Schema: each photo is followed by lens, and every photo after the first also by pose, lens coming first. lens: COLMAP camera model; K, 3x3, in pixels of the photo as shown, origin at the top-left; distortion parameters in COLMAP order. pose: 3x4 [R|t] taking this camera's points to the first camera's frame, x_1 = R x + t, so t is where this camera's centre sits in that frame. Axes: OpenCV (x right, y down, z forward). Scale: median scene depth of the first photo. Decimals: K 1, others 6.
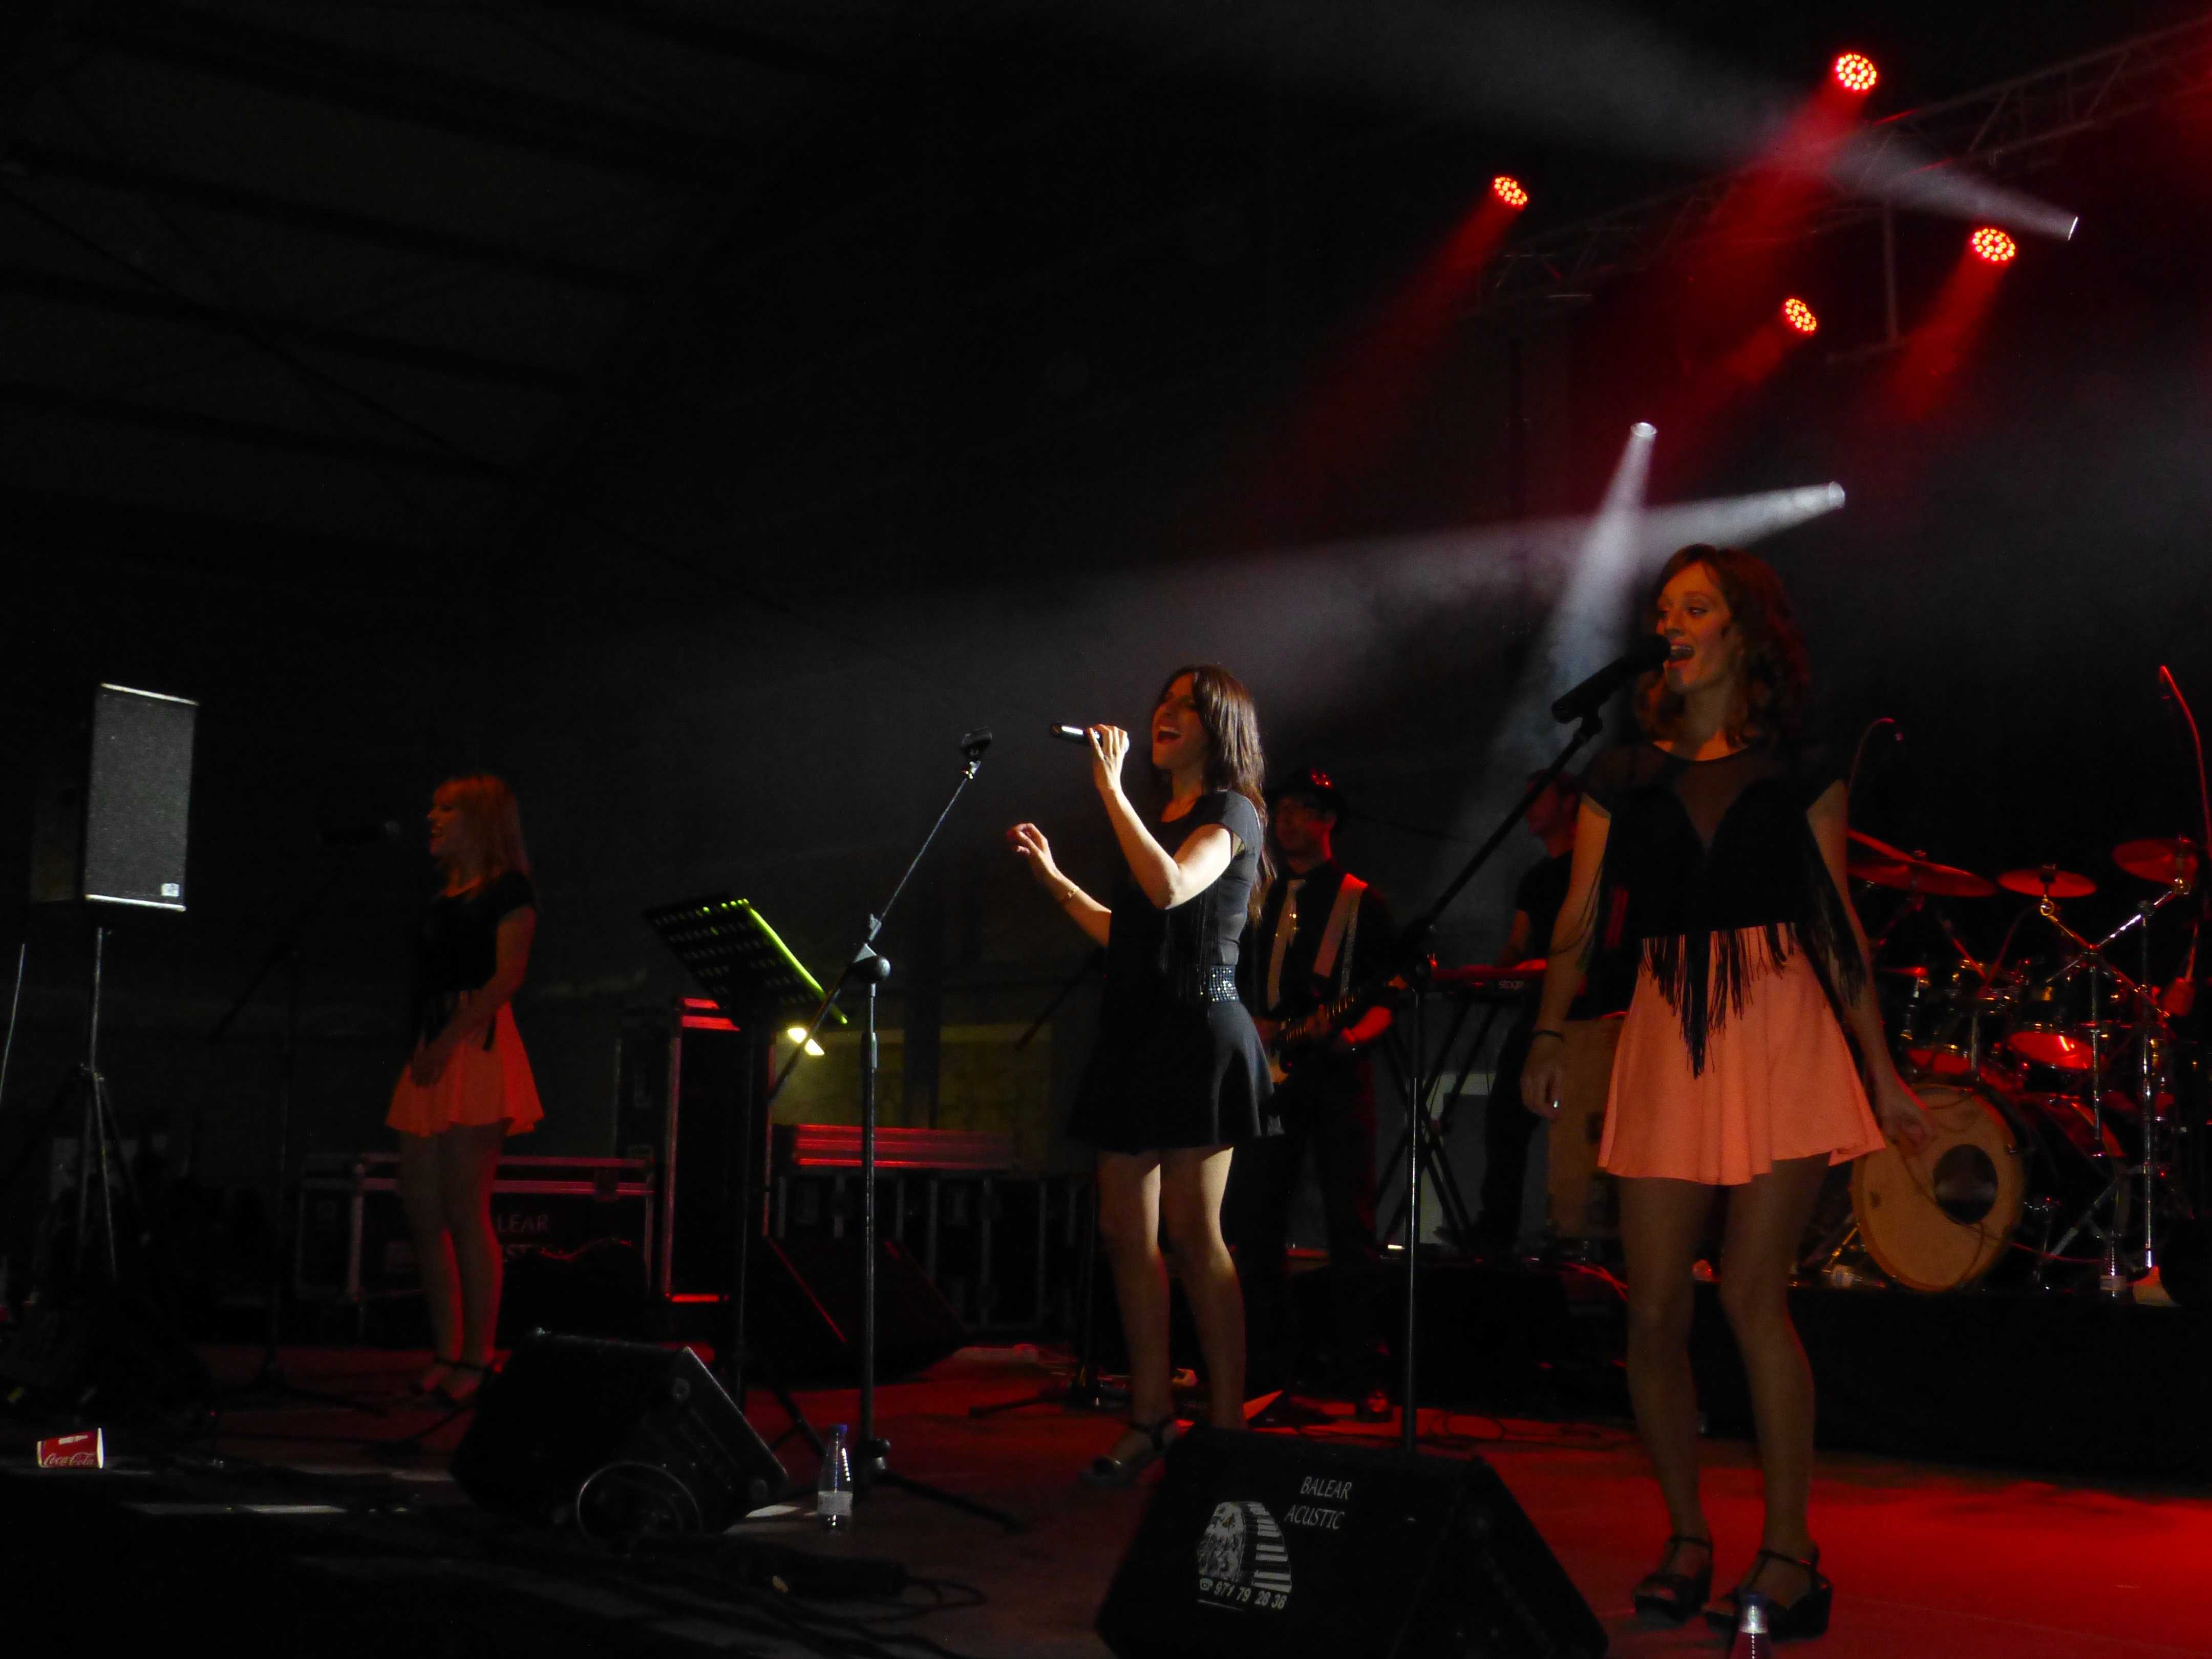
lens RADIAL K [[2984.3, 0, 1106.0], [0, 2984.3, 829.5], [0, 0, 1]] dist [-0.001647, -0.078710]
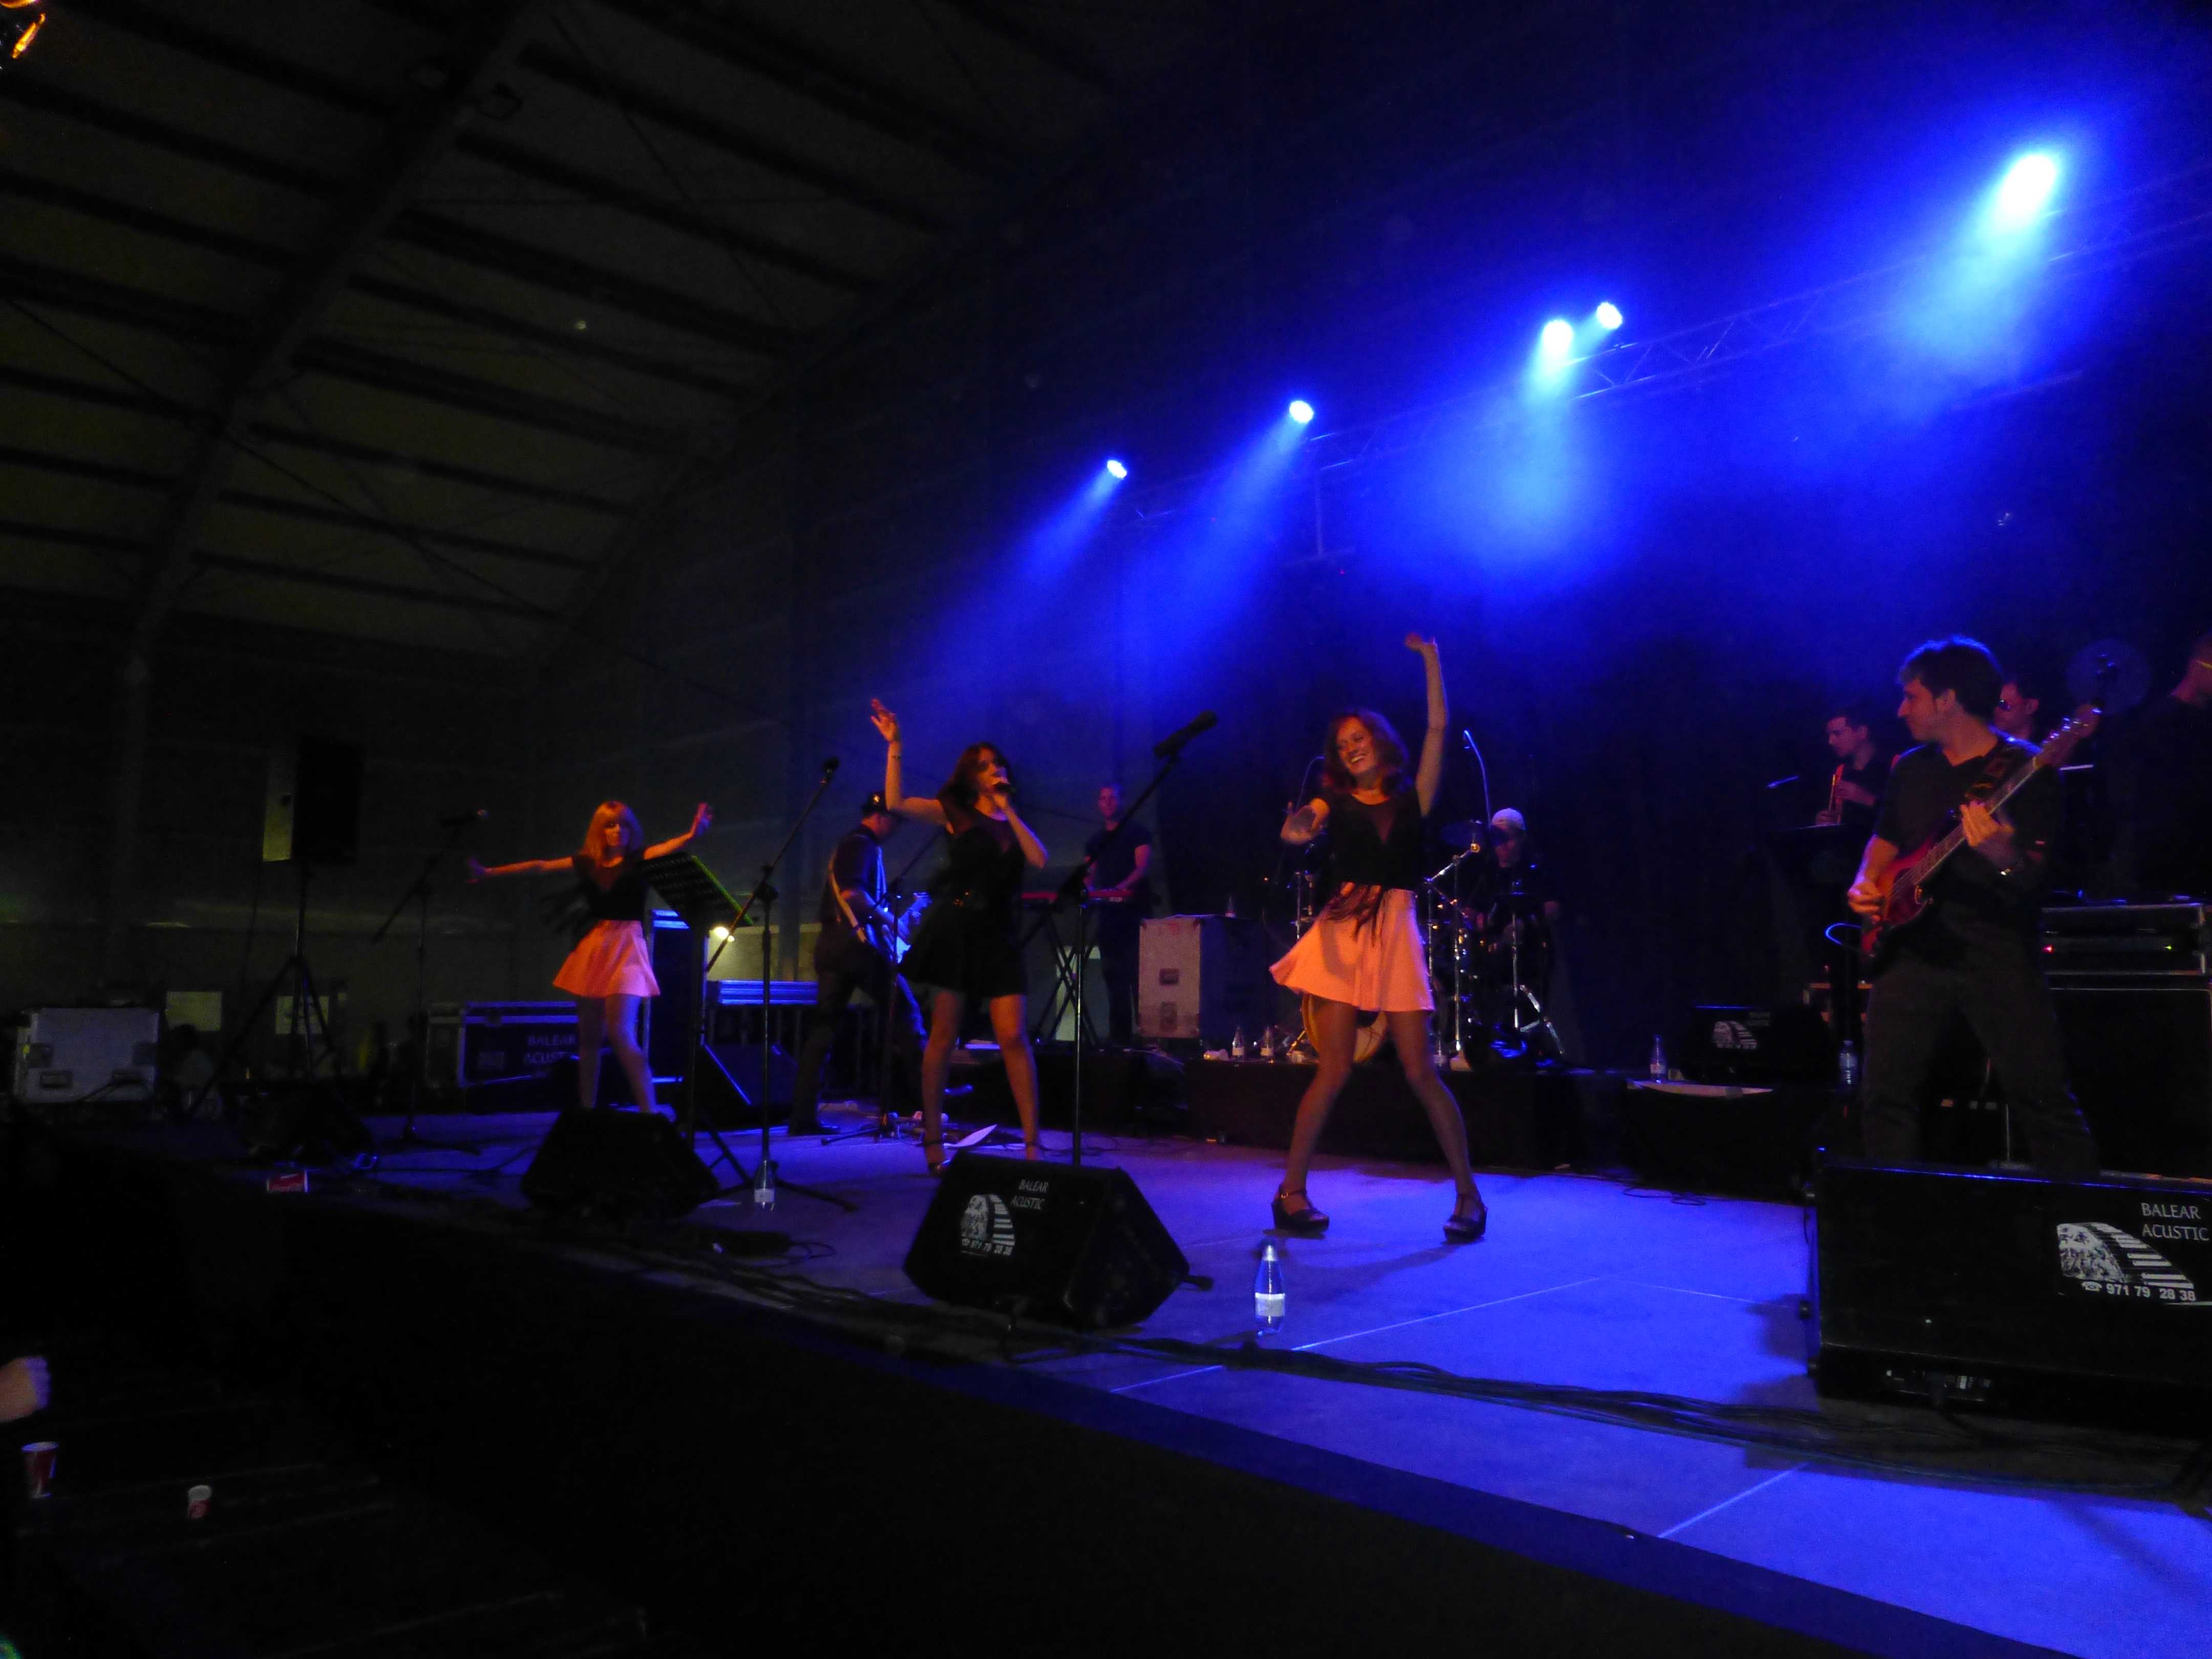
lens RADIAL K [[1610.5, 0, 1101.1], [0, 1610.5, 819.3], [0, 0, 1]] dist [0.055341, -0.113688]
pose [[0.991466, -0.000965, 0.130363, -0.005790], [0.000671, 0.999997, 0.002300, -0.000635], [-0.130364, -0.002193, 0.991464, 0.016819]]
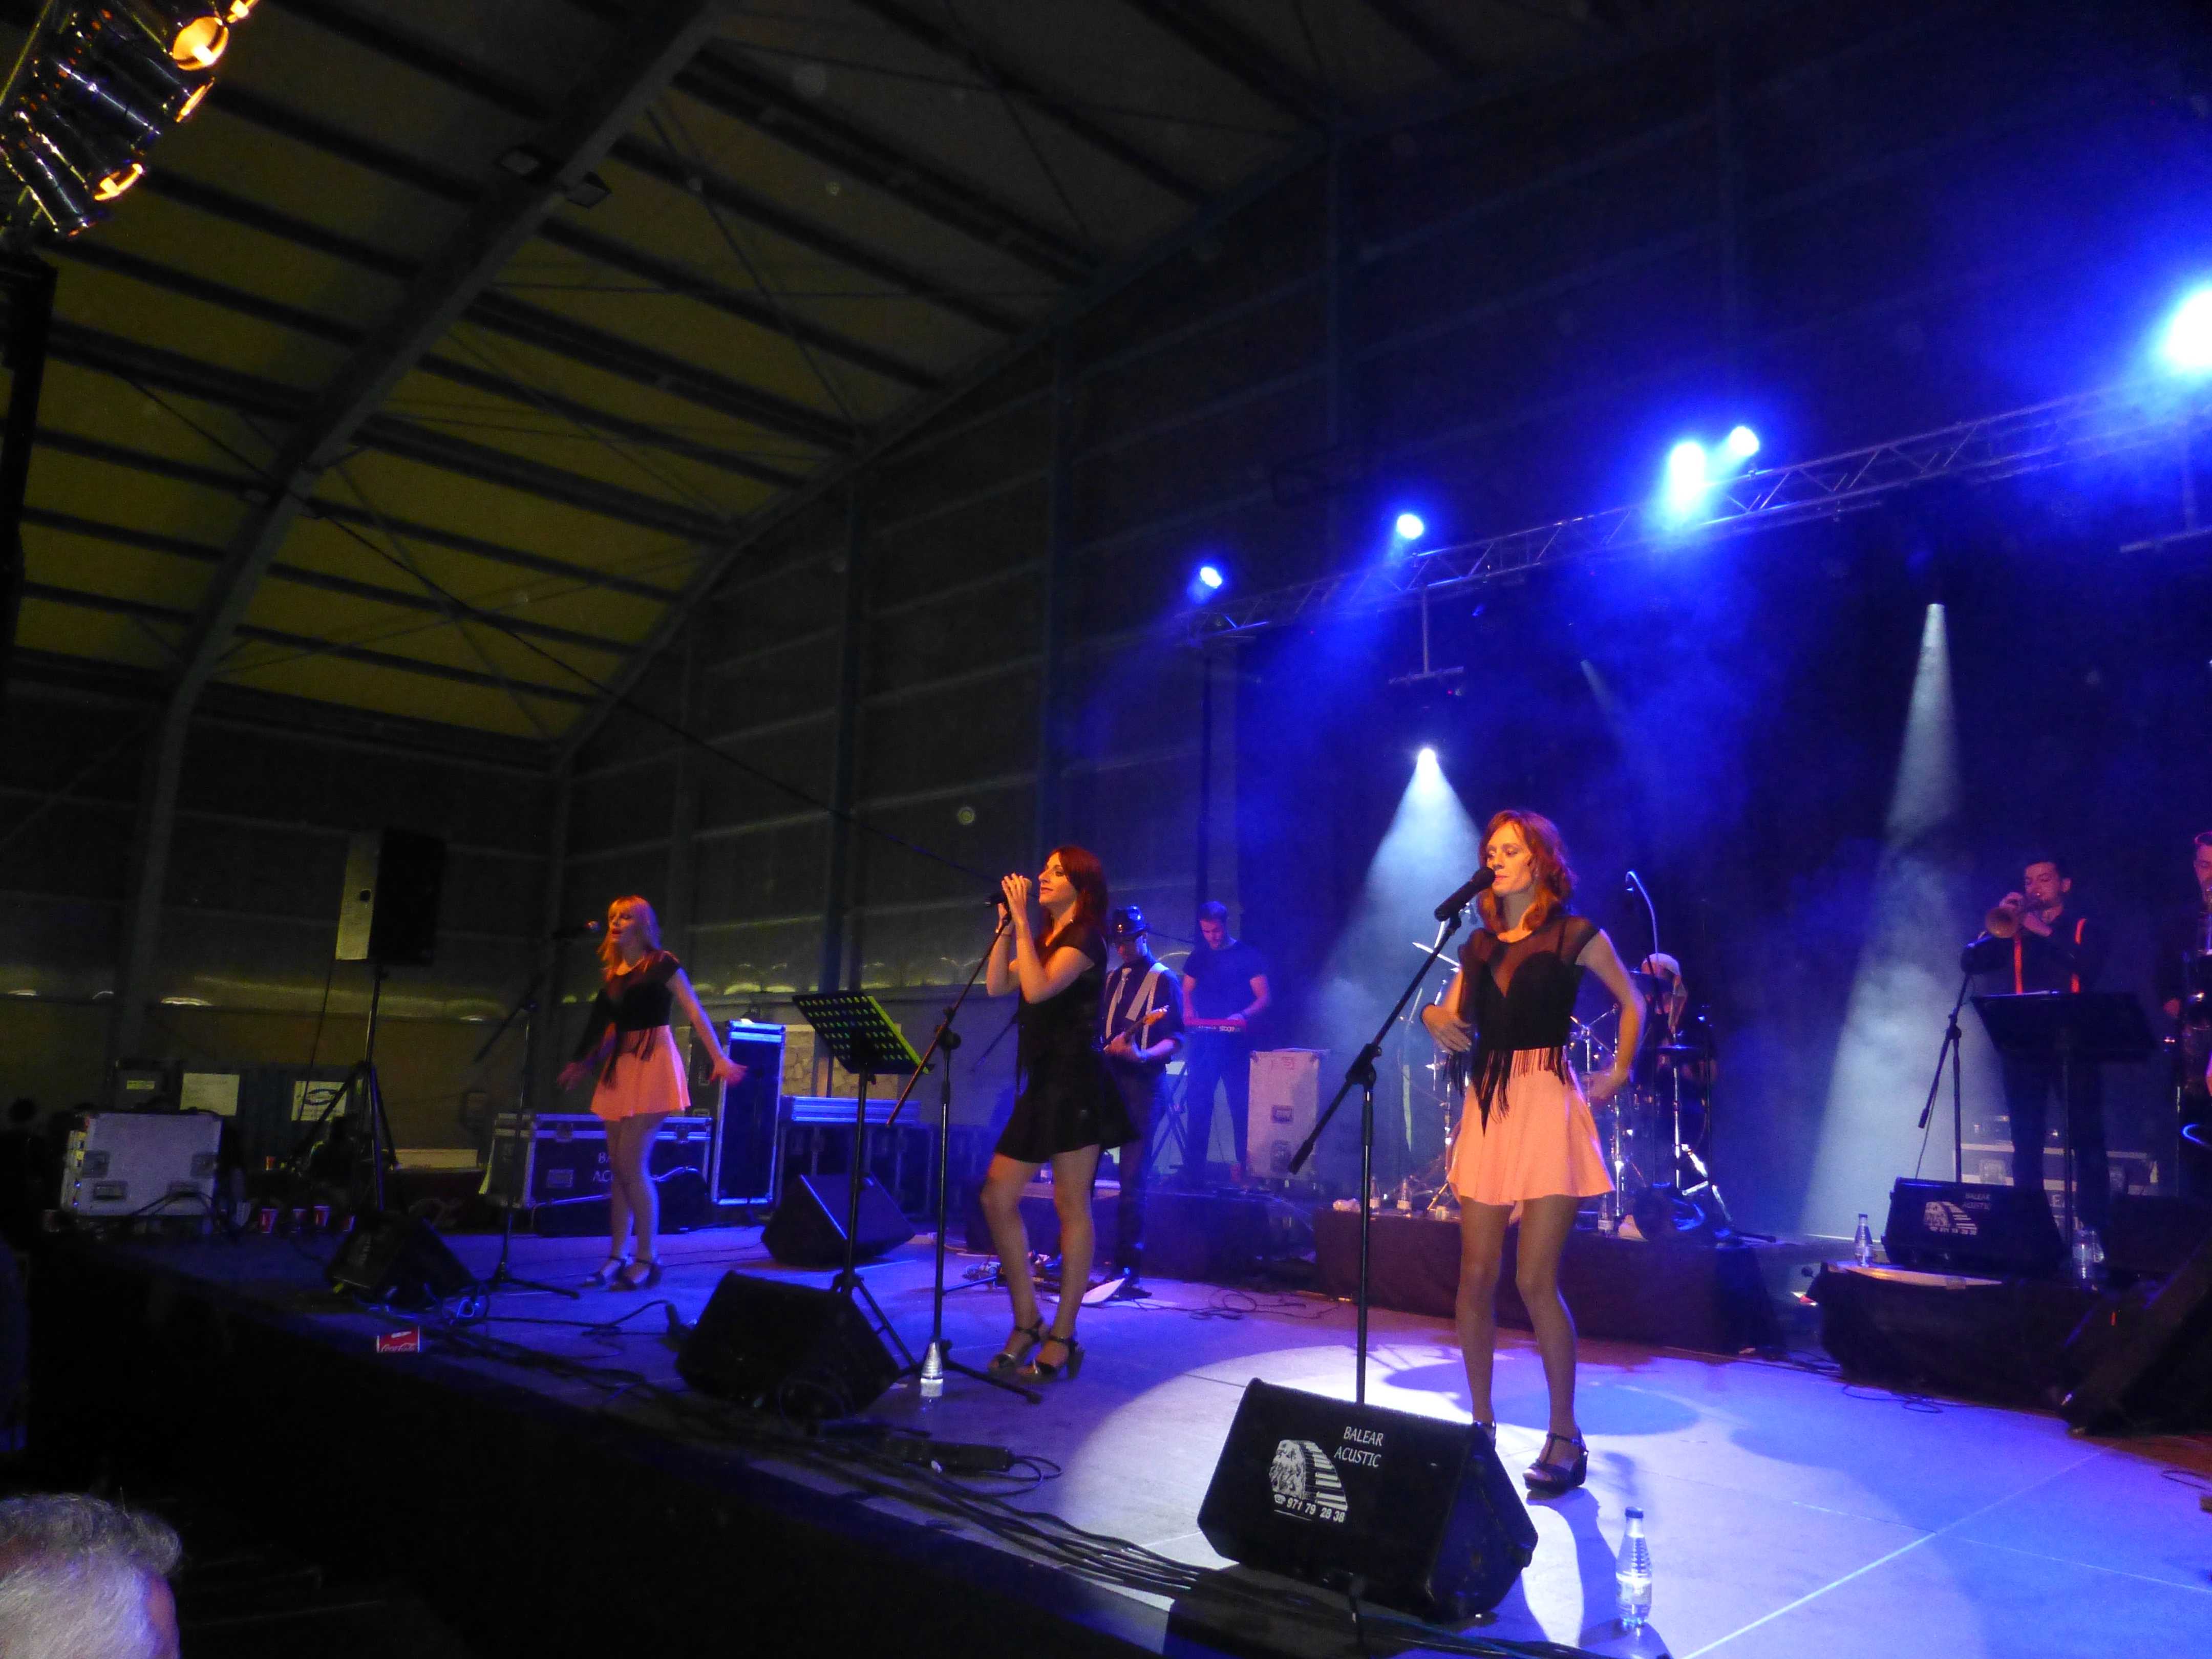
lens RADIAL K [[1606.8, 0, 1095.7], [0, 1606.8, 825.4], [0, 0, 1]] dist [0.056750, -0.102962]
pose [[0.990924, 0.040731, 0.128101, -0.086533], [-0.034272, 0.998047, -0.052225, -0.020533], [-0.129978, 0.047360, 0.990385, 0.088578]]
